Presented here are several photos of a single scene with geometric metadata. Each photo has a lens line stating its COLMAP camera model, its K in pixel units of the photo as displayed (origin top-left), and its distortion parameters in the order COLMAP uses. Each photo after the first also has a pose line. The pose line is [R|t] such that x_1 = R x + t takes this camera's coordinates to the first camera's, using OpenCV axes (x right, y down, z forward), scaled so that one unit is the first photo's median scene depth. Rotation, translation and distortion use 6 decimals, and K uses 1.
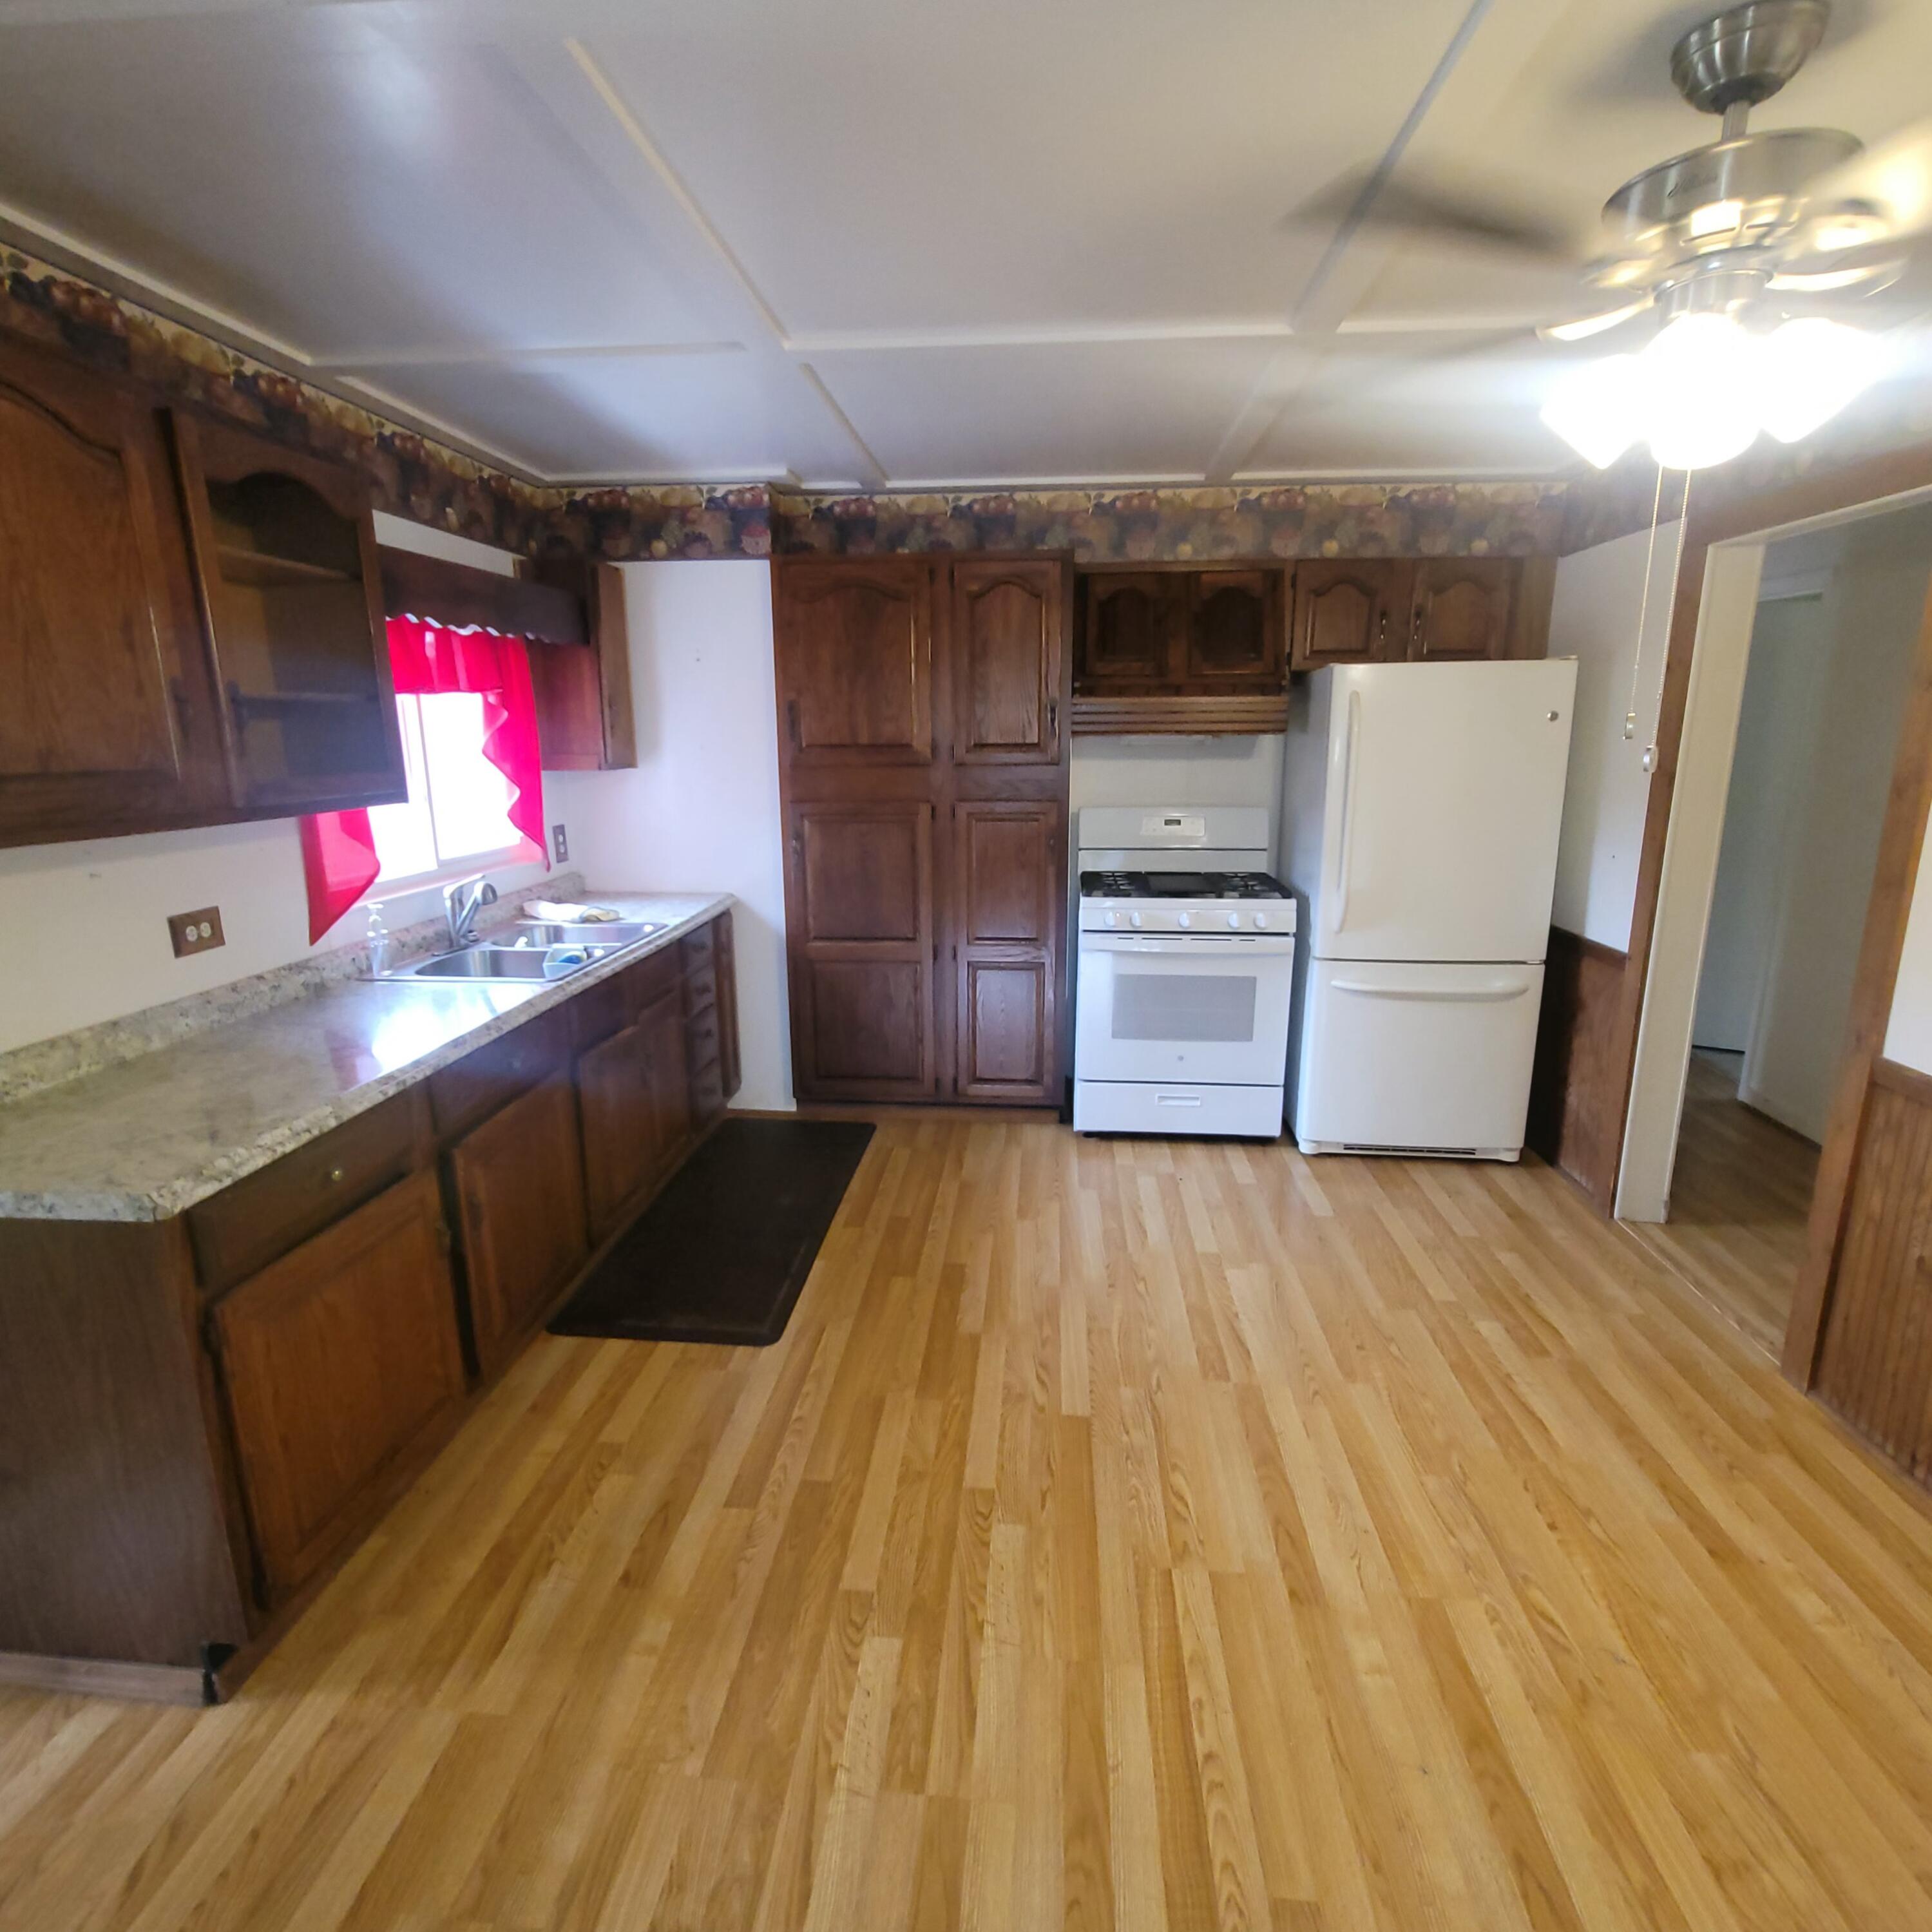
lens RADIAL K [[1052.8, 0, 954.2], [0, 1052.8, 976.3], [0, 0, 1]] dist [-0.003446, 0.004198]
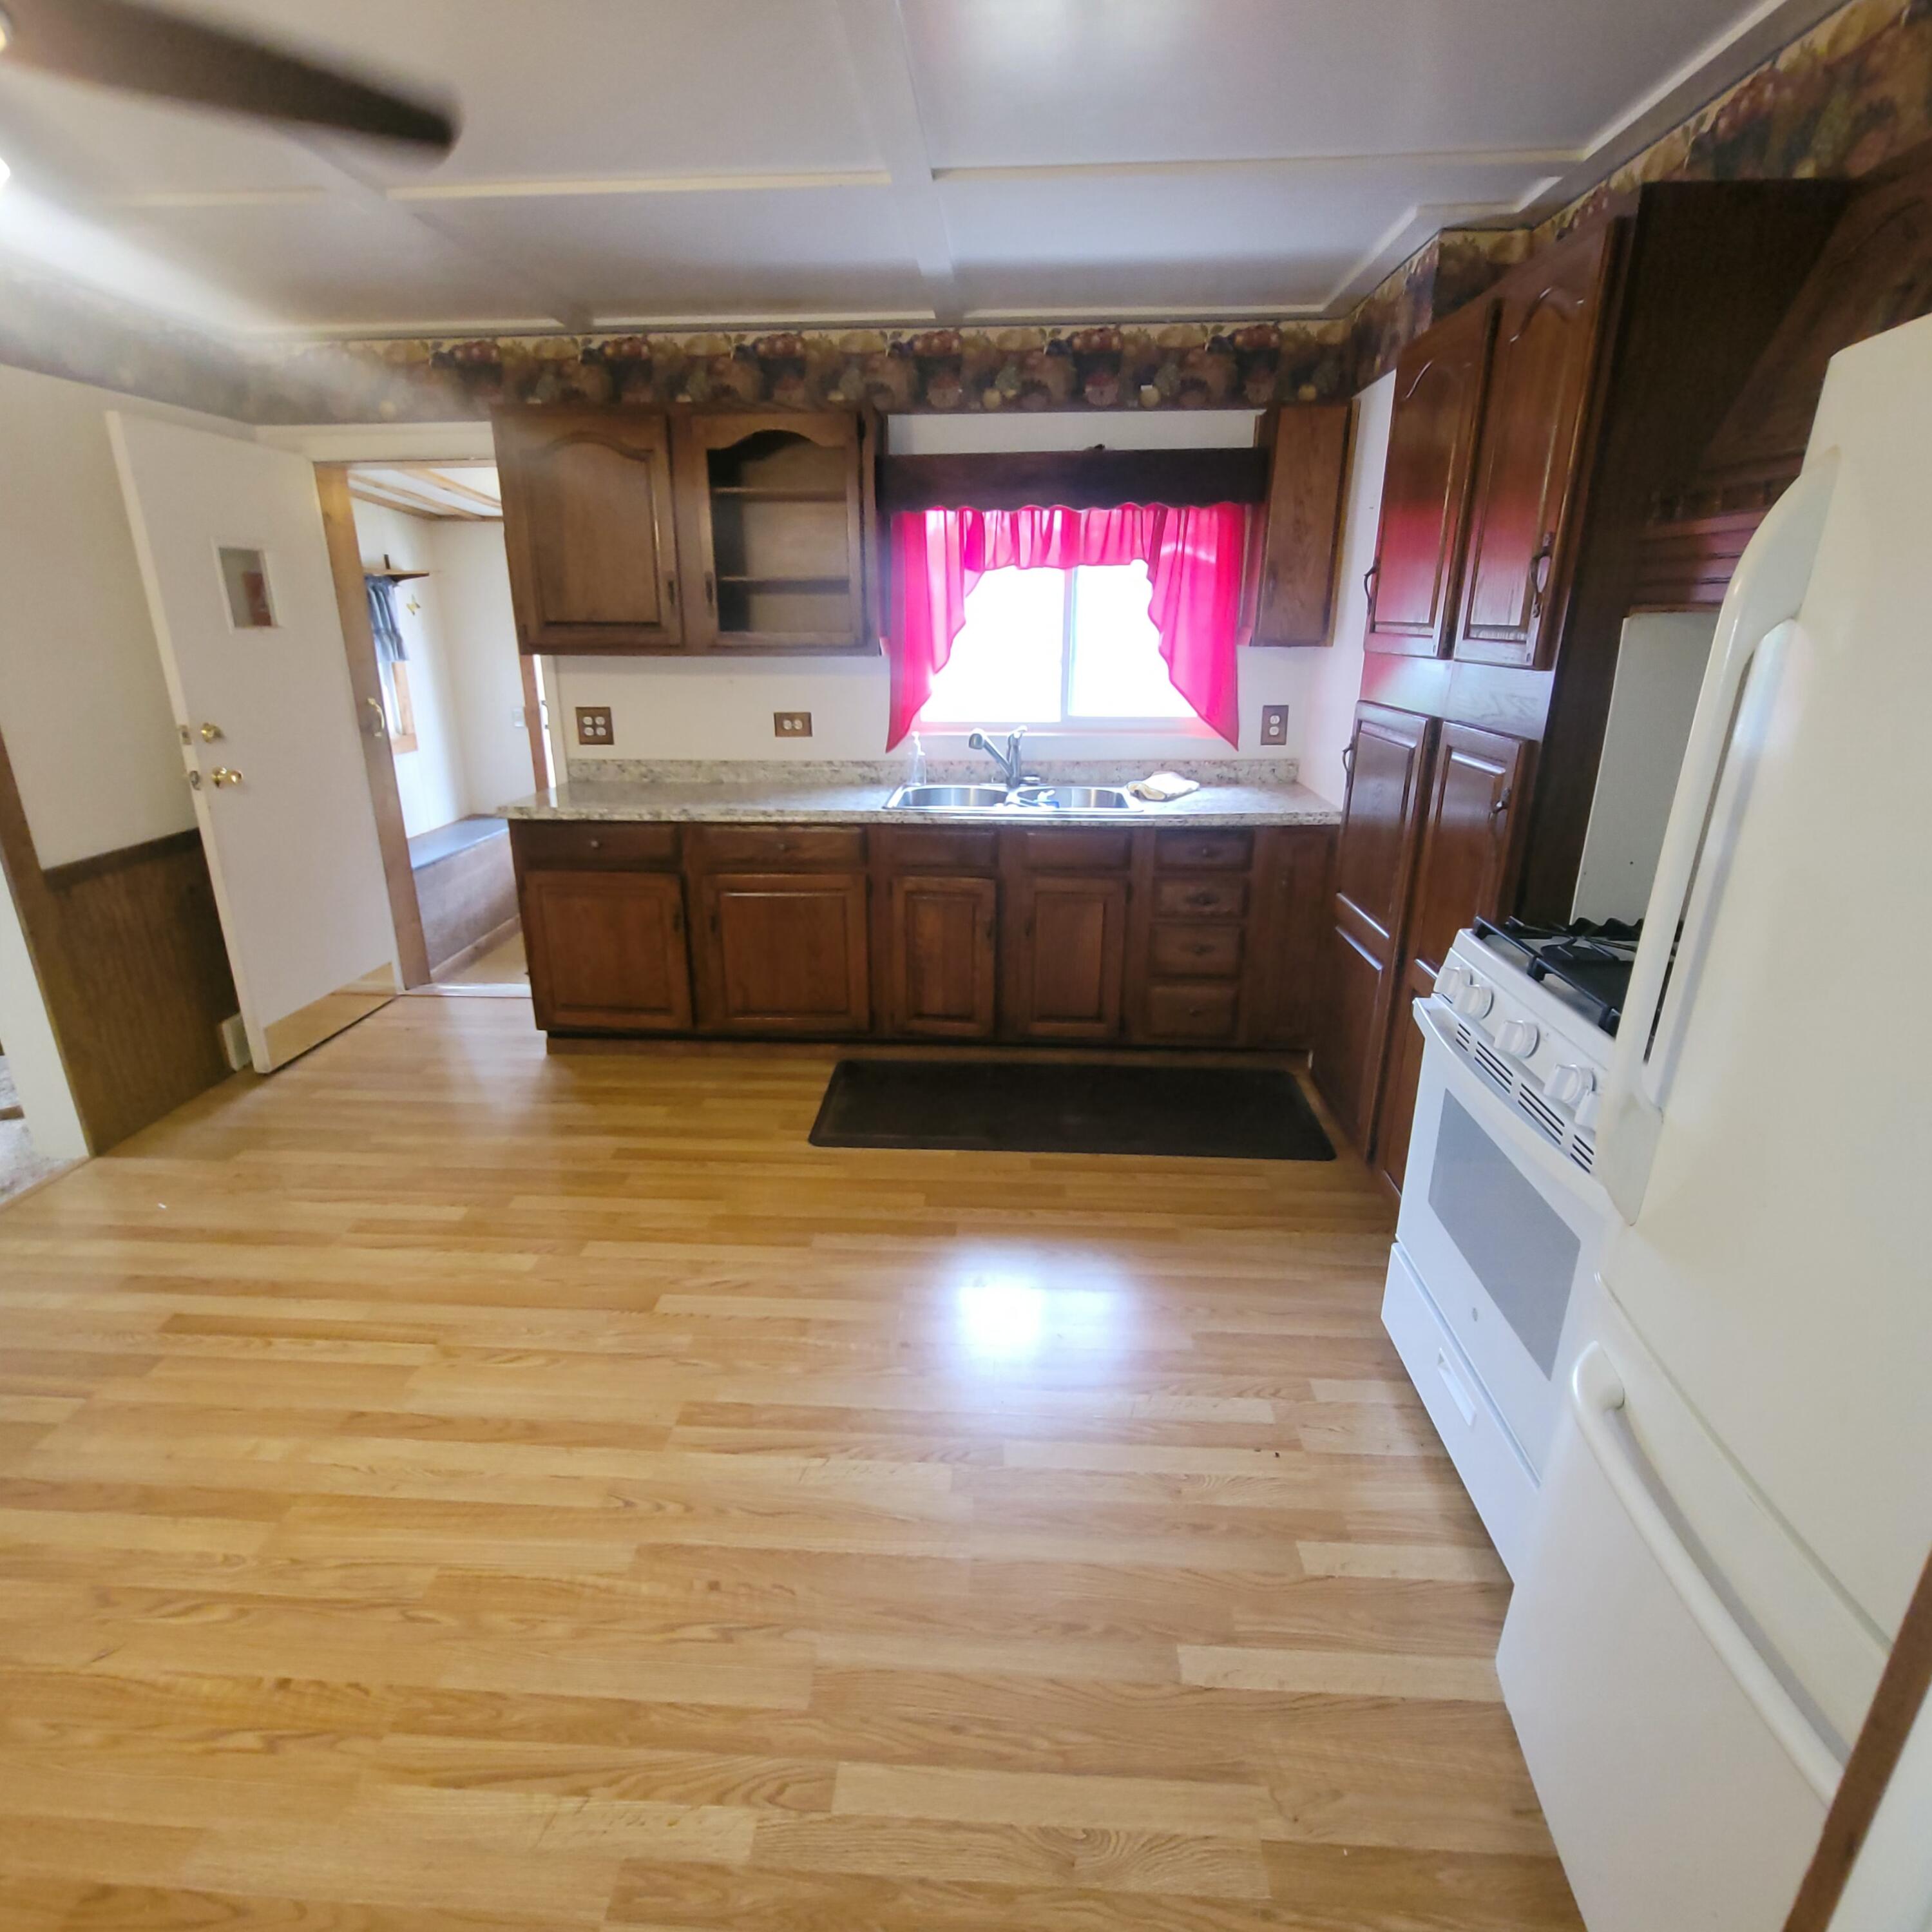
lens RADIAL K [[1052.8, 0, 954.2], [0, 1052.8, 976.3], [0, 0, 1]] dist [-0.003446, 0.004198]
pose [[0.030464, 0.337900, -0.940689, 1.021151], [-0.226736, 0.918928, 0.322741, -0.277213], [0.973480, 0.203456, 0.104609, 1.166578]]
